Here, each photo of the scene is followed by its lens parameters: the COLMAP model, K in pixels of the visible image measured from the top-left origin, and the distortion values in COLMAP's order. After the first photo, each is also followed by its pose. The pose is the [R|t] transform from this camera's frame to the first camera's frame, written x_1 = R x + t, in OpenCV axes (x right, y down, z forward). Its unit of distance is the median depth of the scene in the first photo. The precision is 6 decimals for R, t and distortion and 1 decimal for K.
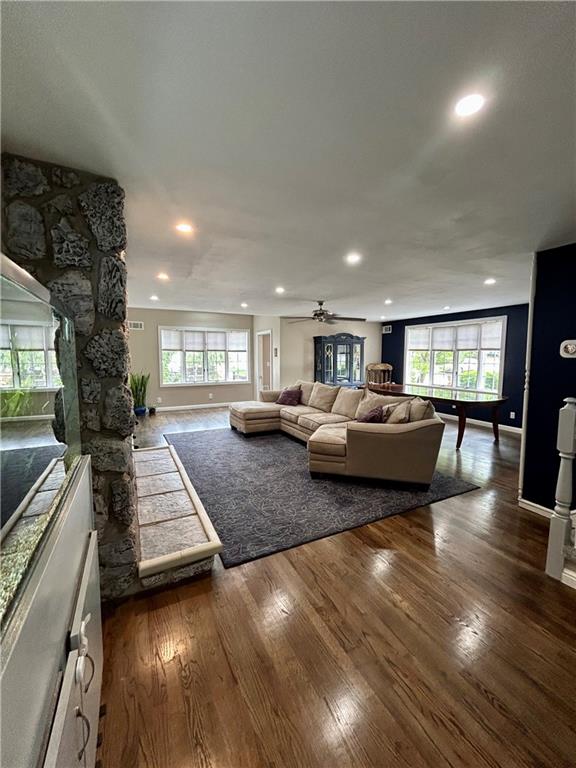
lens RADIAL K [[312.5, 0, 289.0], [0, 312.5, 383.2], [0, 0, 1]] dist [-0.000603, 0.000389]
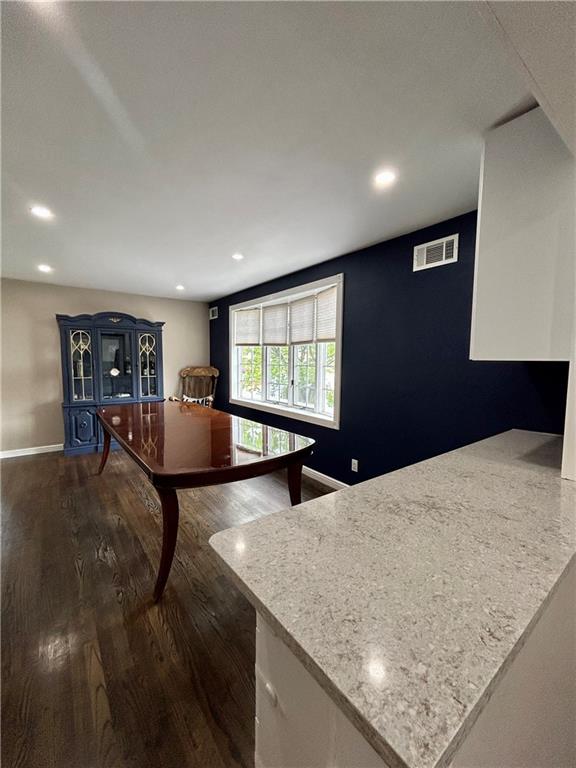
lens RADIAL K [[312.5, 0, 289.0], [0, 312.5, 383.2], [0, 0, 1]] dist [-0.000603, 0.000389]
pose [[0.984580, -0.005266, 0.174858, 0.397388], [0.007661, 0.999886, -0.013025, -0.021821], [-0.174770, 0.014163, 0.984507, 0.389517]]
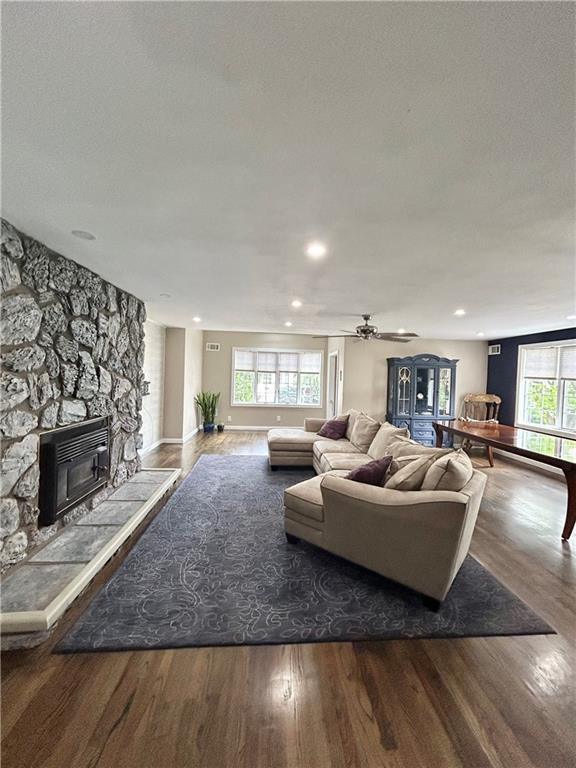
lens RADIAL K [[312.5, 0, 289.0], [0, 312.5, 383.2], [0, 0, 1]] dist [-0.000603, 0.000389]
pose [[0.921262, 0.038465, -0.387036, 0.168149], [-0.064824, 0.996364, -0.055278, -0.018510], [0.383502, 0.076015, 0.920406, 0.126634]]
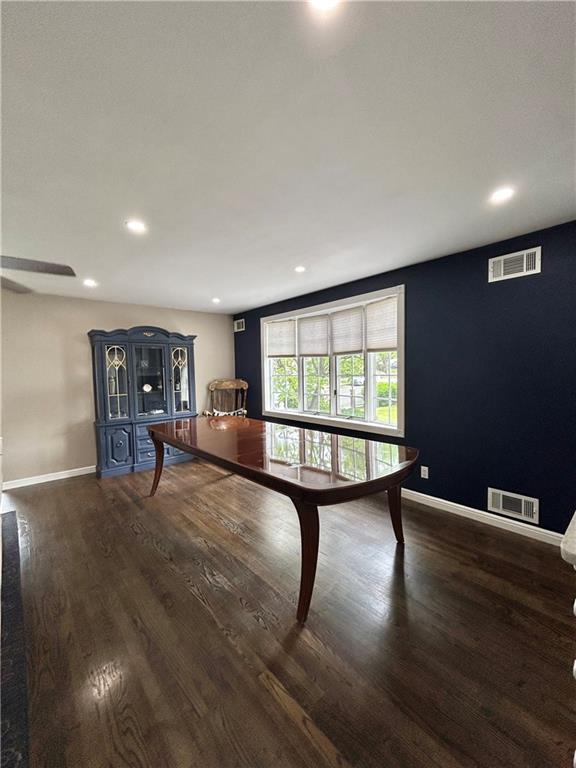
lens RADIAL K [[312.5, 0, 289.0], [0, 312.5, 383.2], [0, 0, 1]] dist [-0.000603, 0.000389]
pose [[0.969787, -0.031042, 0.241970, 0.286070], [0.042679, 0.998163, -0.042999, -0.026269], [-0.240191, 0.052027, 0.969330, 0.413417]]
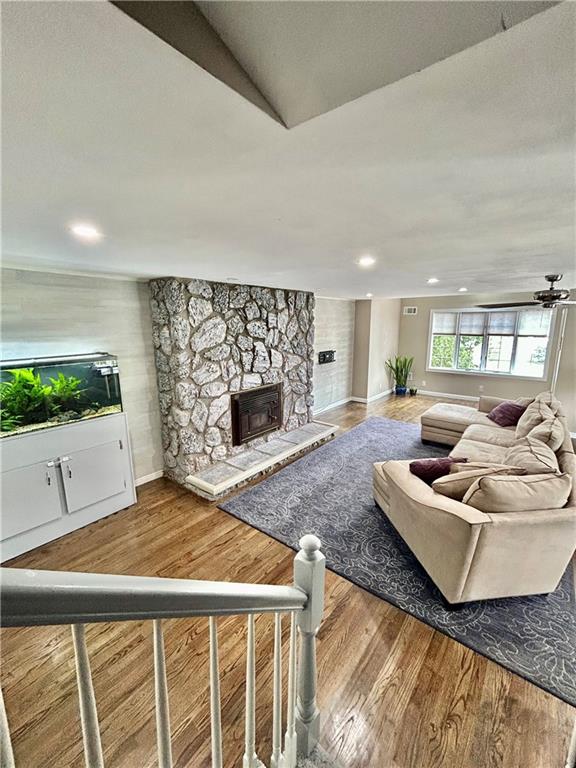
lens RADIAL K [[312.5, 0, 289.0], [0, 312.5, 383.2], [0, 0, 1]] dist [-0.000603, 0.000389]
pose [[0.403722, 0.172098, -0.898549, 0.341358], [-0.071533, 0.985079, 0.156531, -0.078463], [0.912081, 0.001081, 0.410008, 0.189233]]
